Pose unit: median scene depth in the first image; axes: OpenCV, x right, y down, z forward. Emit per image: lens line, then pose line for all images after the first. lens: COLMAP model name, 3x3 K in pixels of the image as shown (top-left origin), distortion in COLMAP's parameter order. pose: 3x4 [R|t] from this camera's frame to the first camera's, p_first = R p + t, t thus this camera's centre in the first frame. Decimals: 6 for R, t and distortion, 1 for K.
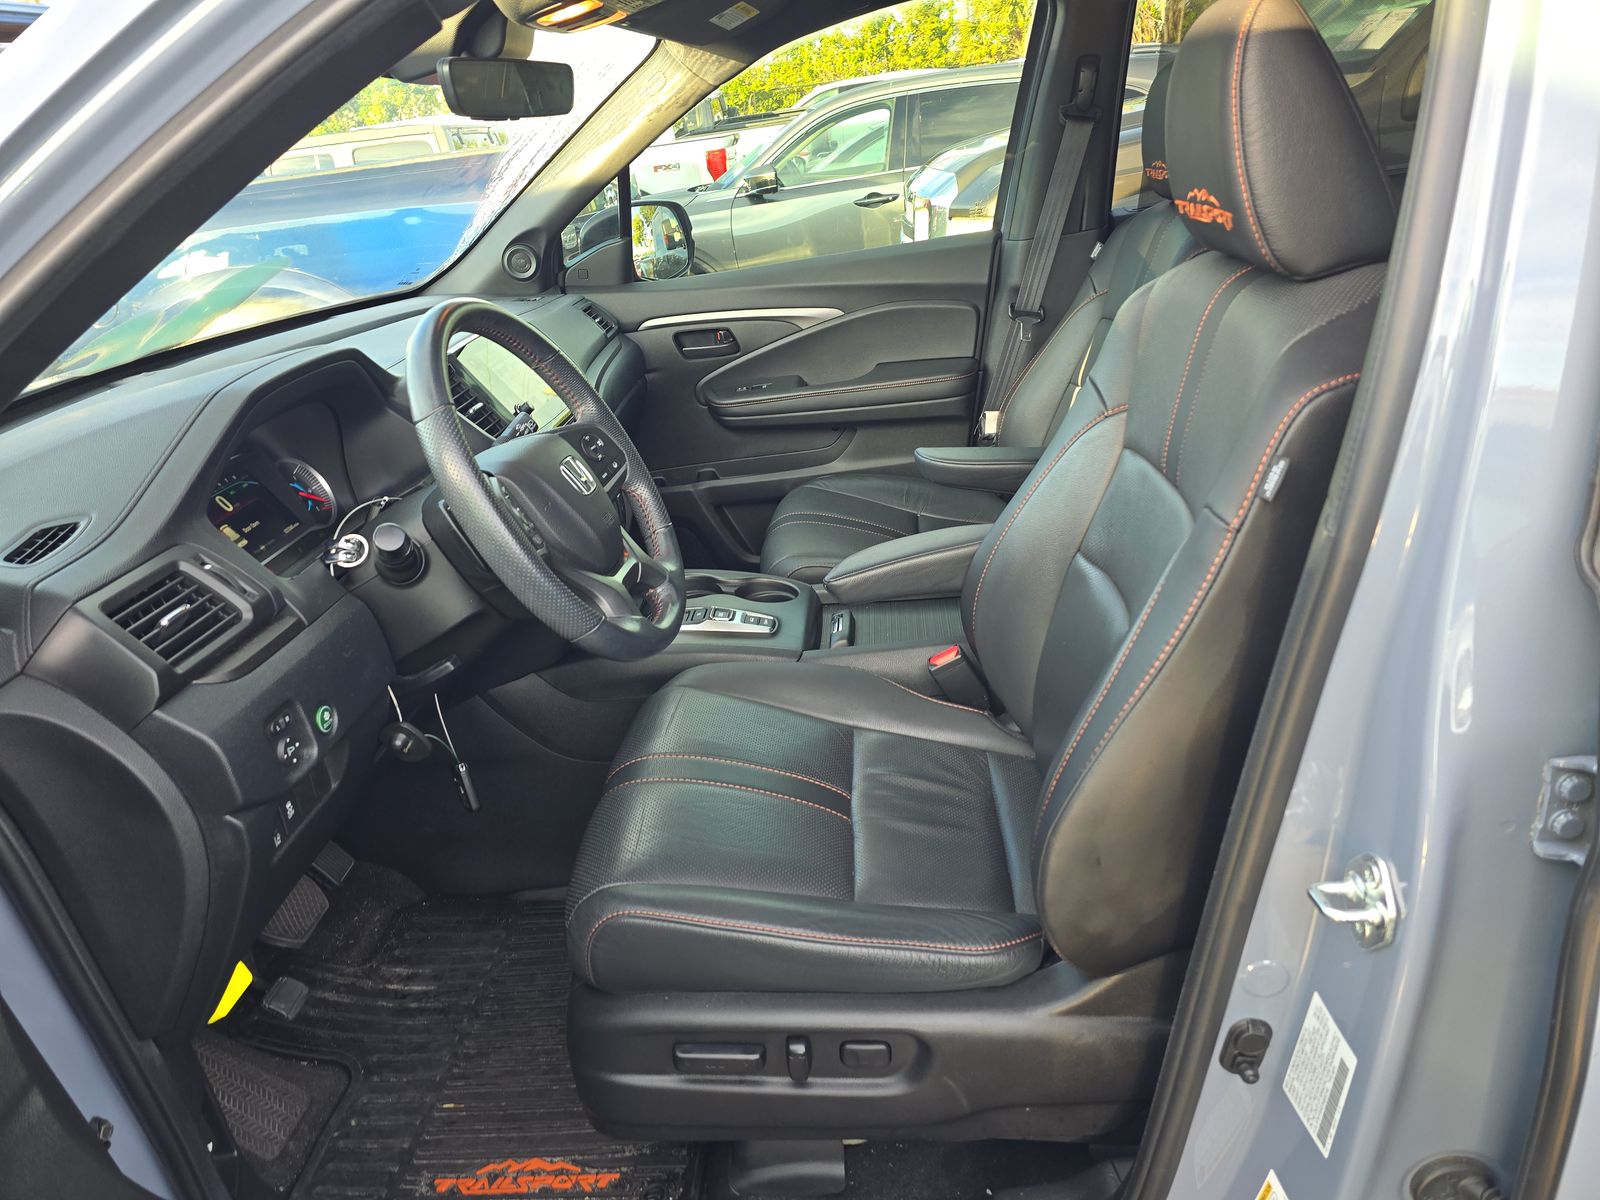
lens RADIAL K [[1085.4, 0, 787.8], [0, 1085.4, 591.0], [0, 0, 1]] dist [0.066157, -0.062715]
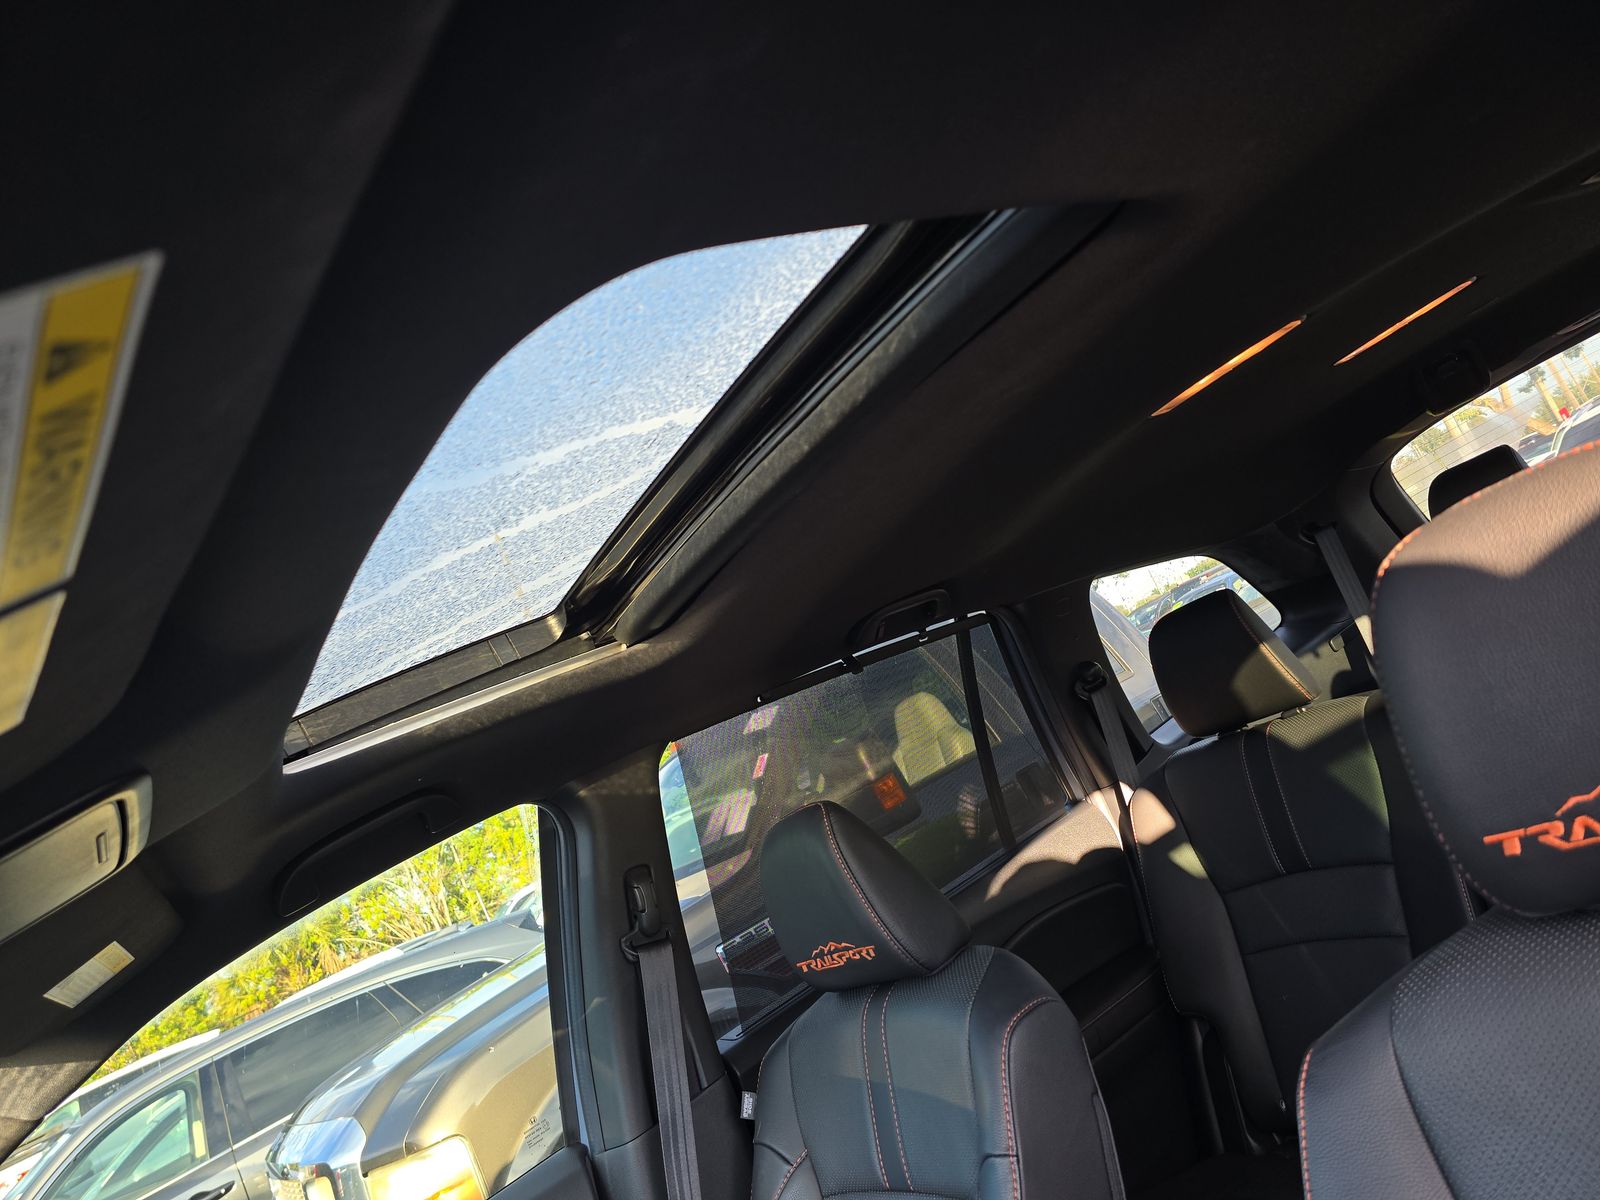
lens RADIAL K [[1085.4, 0, 787.8], [0, 1085.4, 591.0], [0, 0, 1]] dist [0.066157, -0.062715]
pose [[0.774532, -0.127286, 0.619595, -0.077272], [0.520546, 0.684754, -0.510042, -0.164585], [-0.359349, 0.717572, 0.596622, 0.347297]]
